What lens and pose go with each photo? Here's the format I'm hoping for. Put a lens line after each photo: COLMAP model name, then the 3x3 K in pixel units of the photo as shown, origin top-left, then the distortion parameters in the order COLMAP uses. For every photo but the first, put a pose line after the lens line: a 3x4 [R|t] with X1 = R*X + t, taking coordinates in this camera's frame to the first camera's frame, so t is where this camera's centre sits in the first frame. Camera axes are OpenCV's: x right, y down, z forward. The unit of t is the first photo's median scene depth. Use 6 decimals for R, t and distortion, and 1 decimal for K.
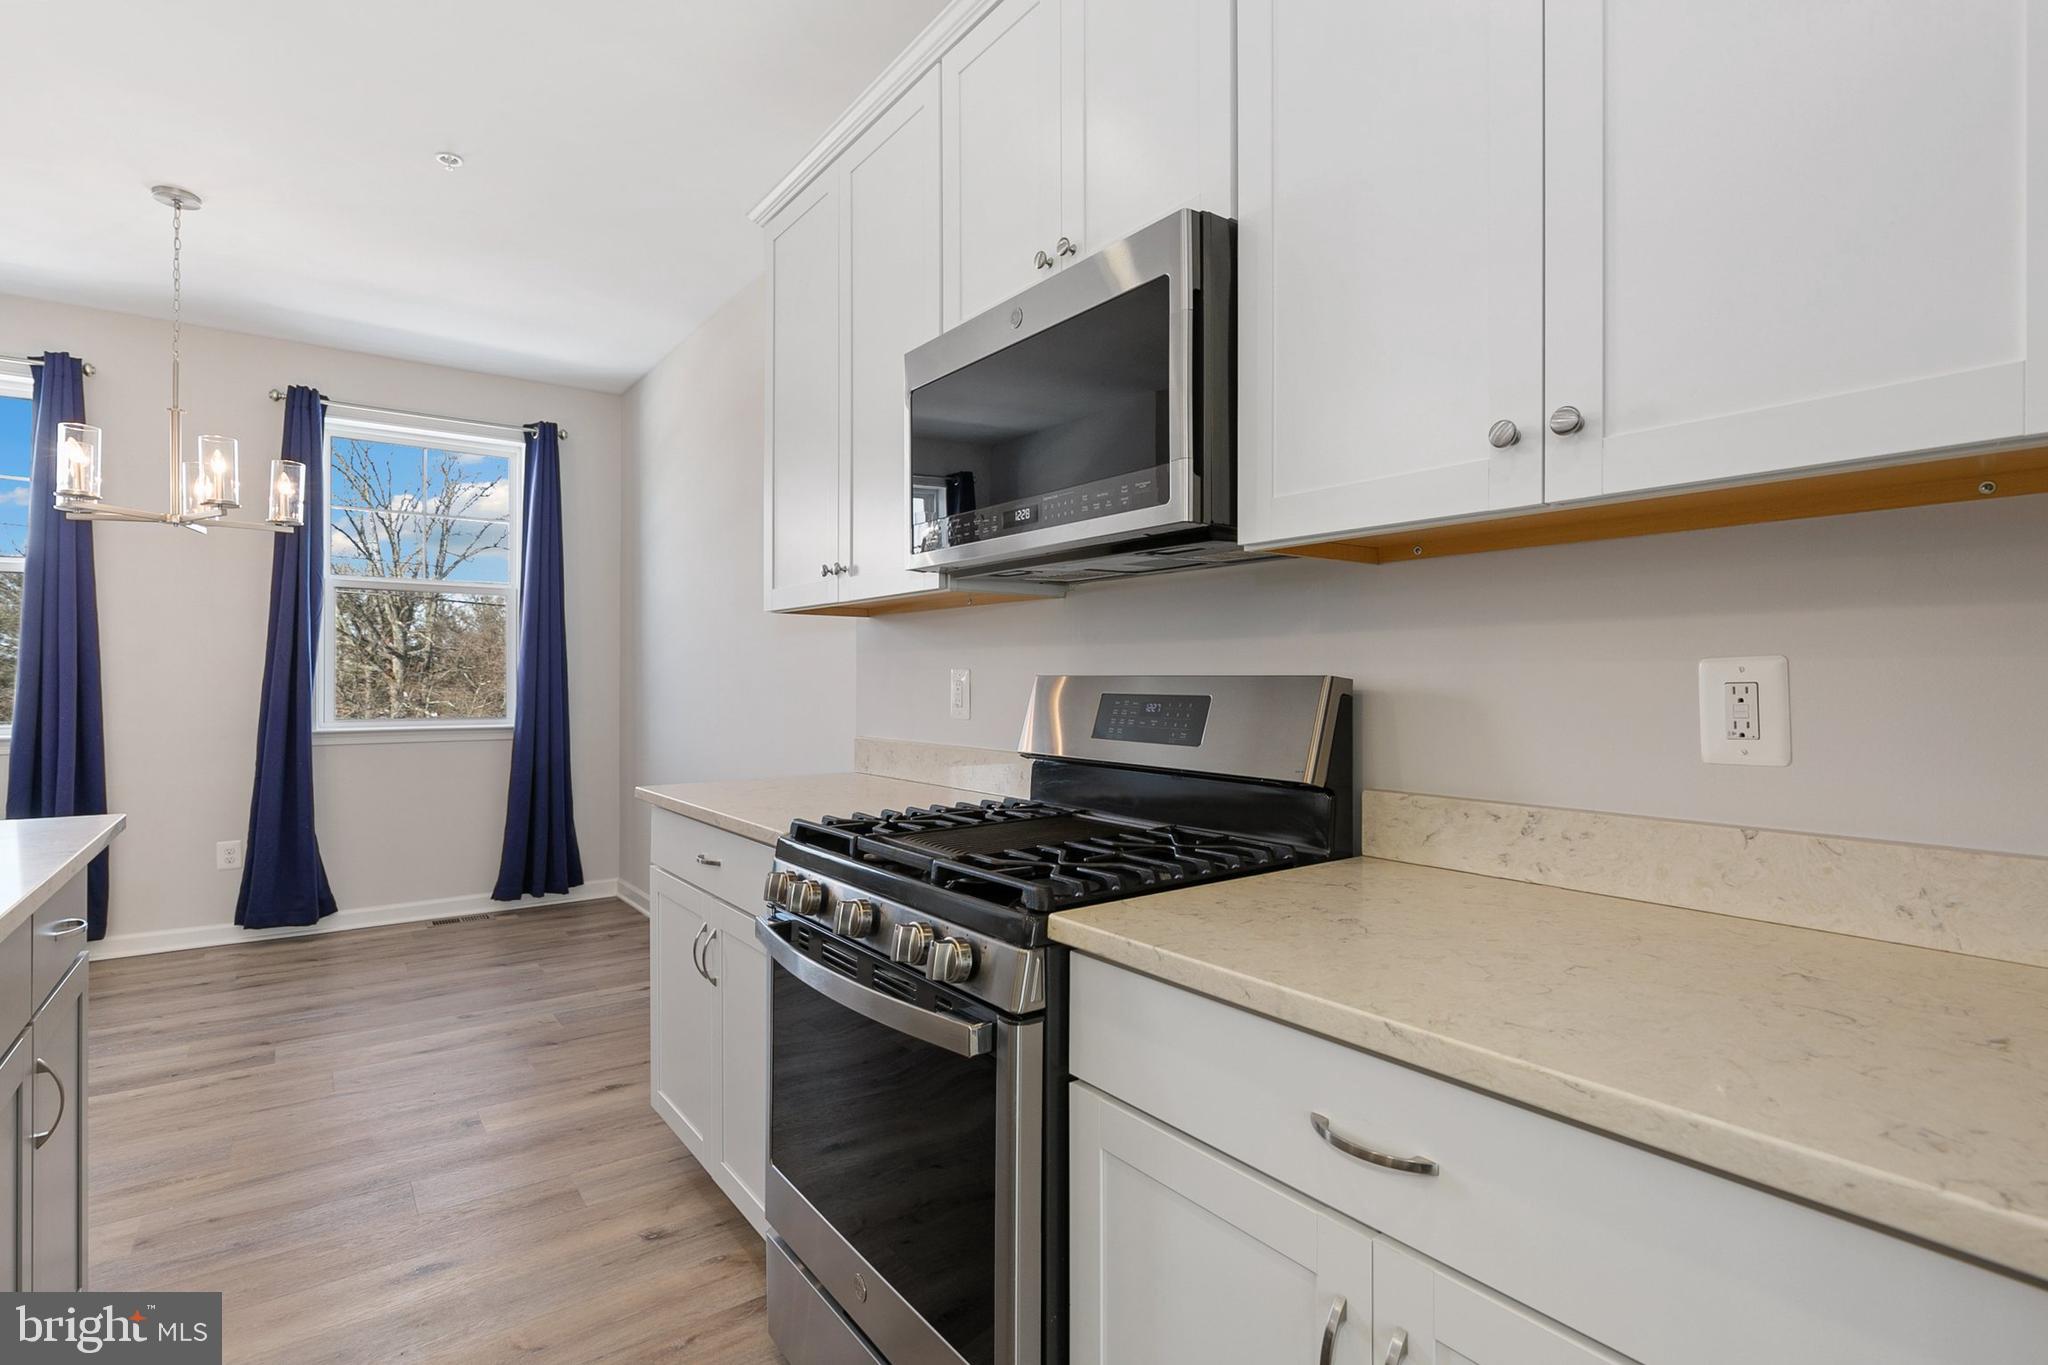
lens RADIAL K [[982.7, 0, 1019.6], [0, 982.7, 675.1], [0, 0, 1]] dist [0.003104, -0.000505]
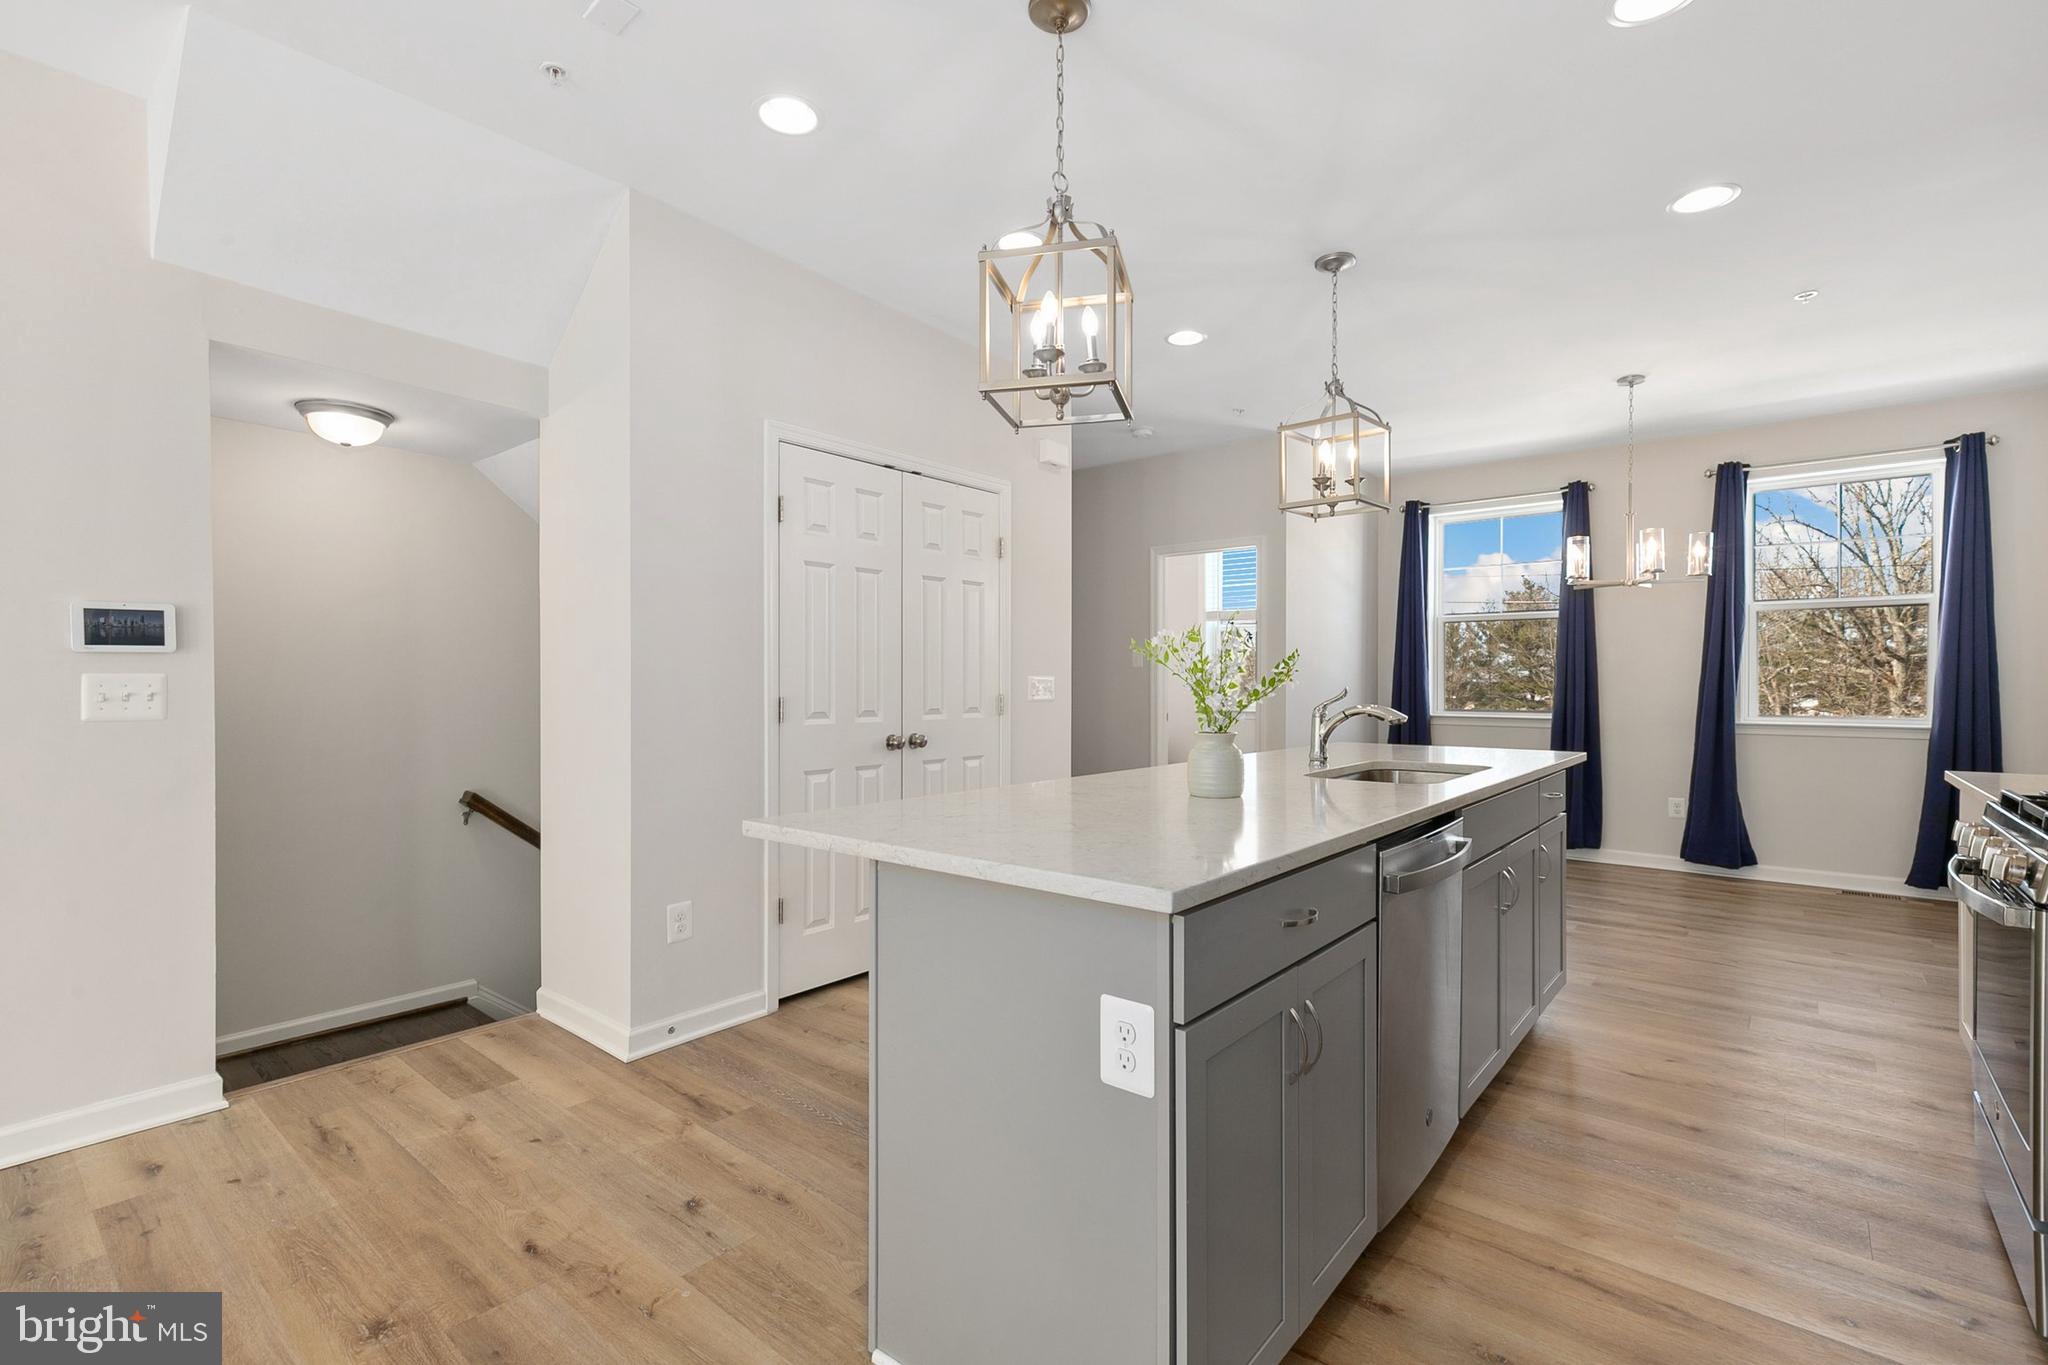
lens RADIAL K [[927.3, 0, 1018.3], [0, 927.3, 684.0], [0, 0, 1]] dist [0.005936, -0.000855]
pose [[0.234356, 0.002001, -0.972149, 0.544423], [0.002674, 0.999993, 0.002702, -0.001144], [0.972147, -0.003232, 0.234349, -0.459405]]
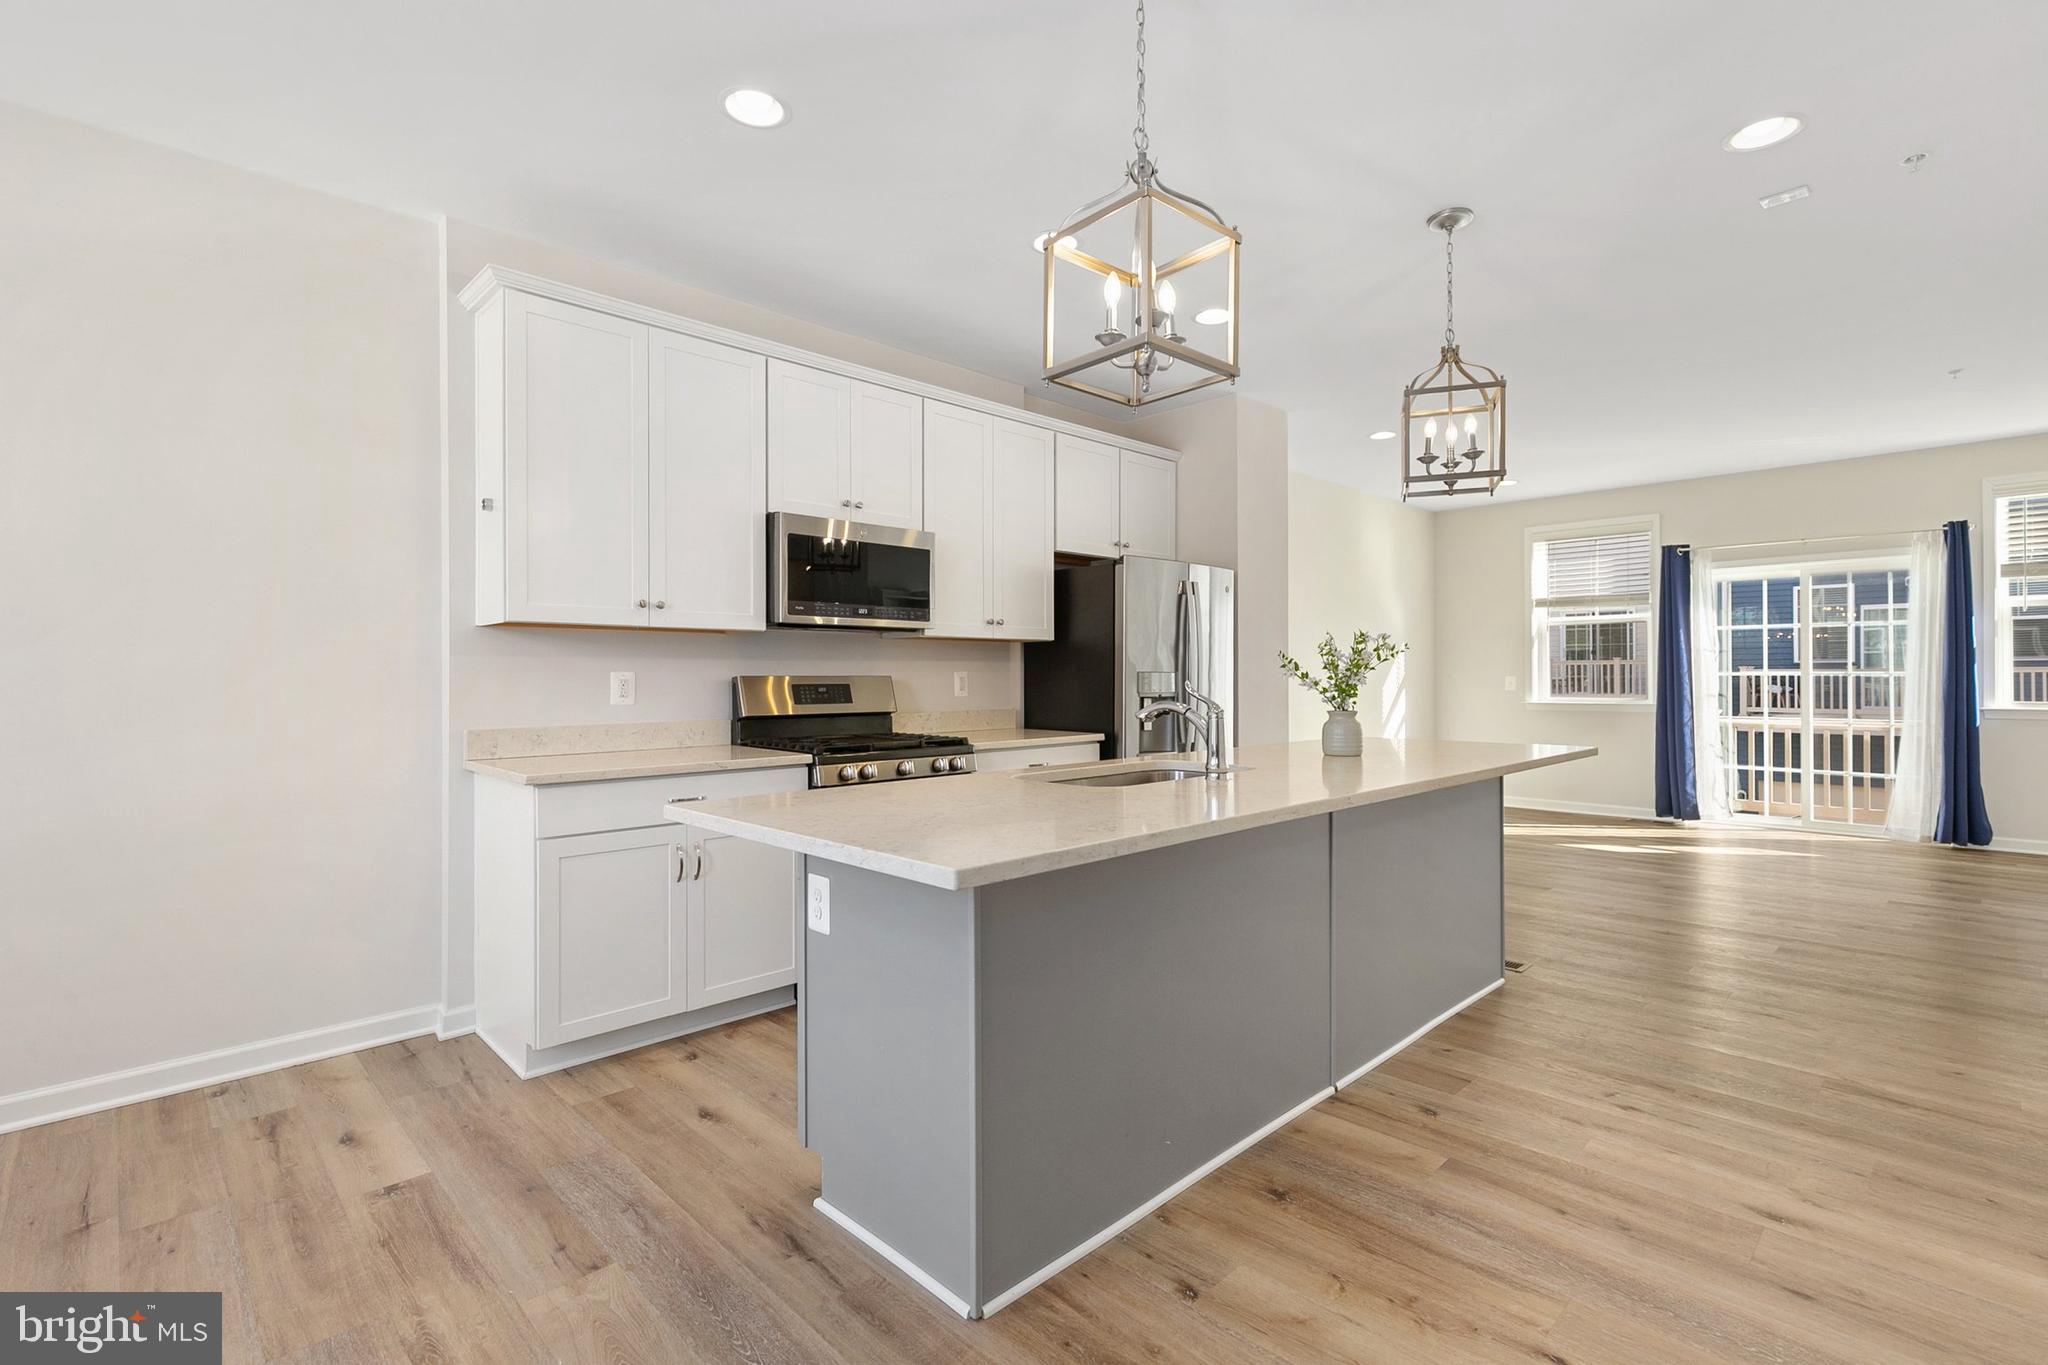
lens RADIAL K [[934.7, 0, 1021.6], [0, 934.7, 673.9], [0, 0, 1]] dist [0.007376, -0.000737]
pose [[-0.132449, 0.003275, 0.991184, -1.777908], [0.001807, 0.999994, -0.003063, 0.002509], [-0.991188, 0.001385, -0.132454, 0.678114]]
